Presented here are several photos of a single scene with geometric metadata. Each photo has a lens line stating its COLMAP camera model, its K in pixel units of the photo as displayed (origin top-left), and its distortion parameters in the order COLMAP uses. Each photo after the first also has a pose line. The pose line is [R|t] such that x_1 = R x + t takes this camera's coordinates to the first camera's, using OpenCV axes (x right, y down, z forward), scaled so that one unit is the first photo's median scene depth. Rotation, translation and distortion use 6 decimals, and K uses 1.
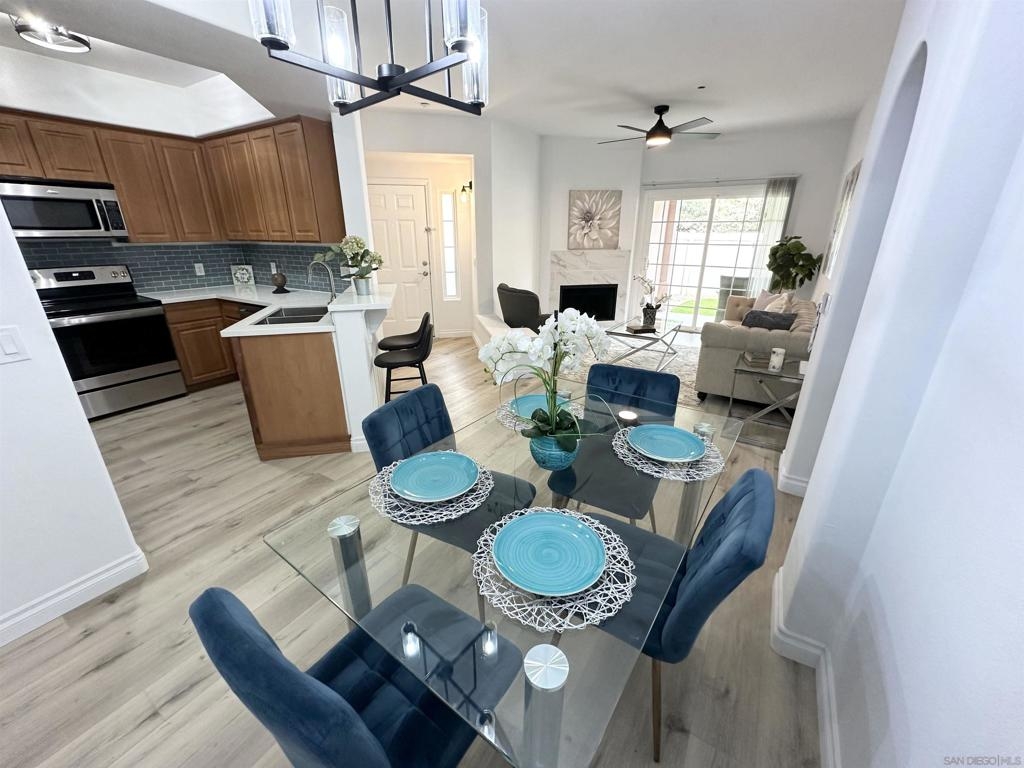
lens RADIAL K [[408.0, 0, 512.0], [0, 408.0, 384.0], [0, 0, 1]] dist [-0.006073, 0.000280]
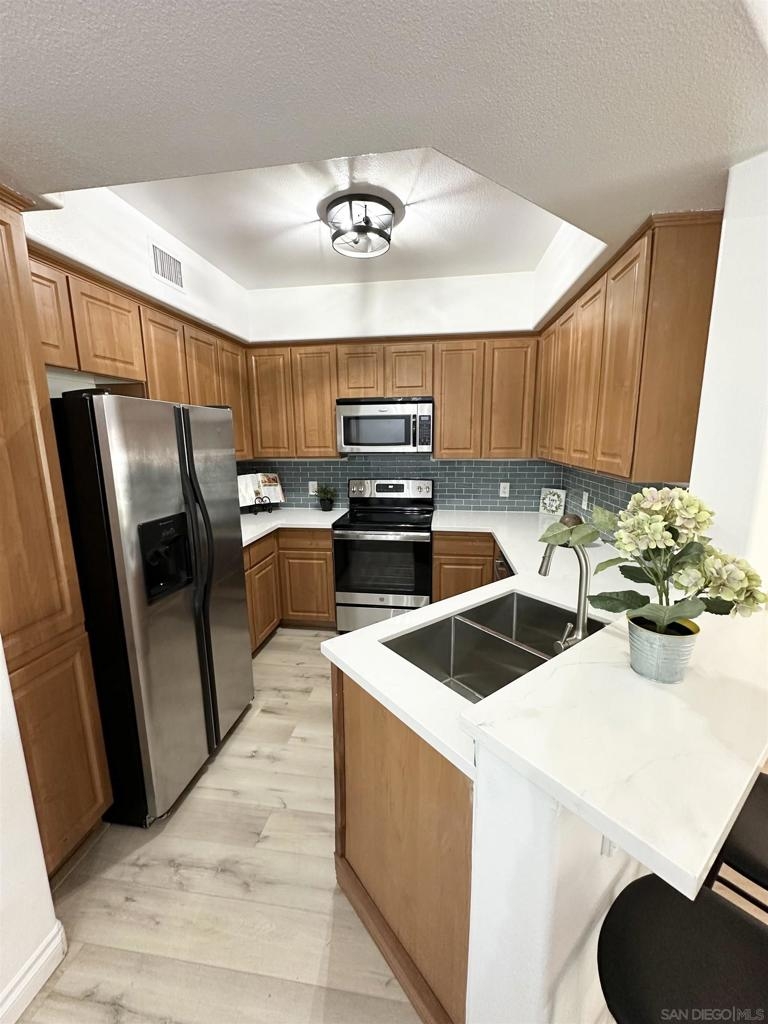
lens RADIAL K [[408.0, 0, 384.0], [0, 408.0, 512.0], [0, 0, 1]] dist [-0.006073, 0.000280]
pose [[0.412133, 0.162716, -0.896476, -0.166243], [-0.309347, 0.950466, 0.030301, -0.242005], [0.857001, 0.264834, 0.442054, 0.567507]]
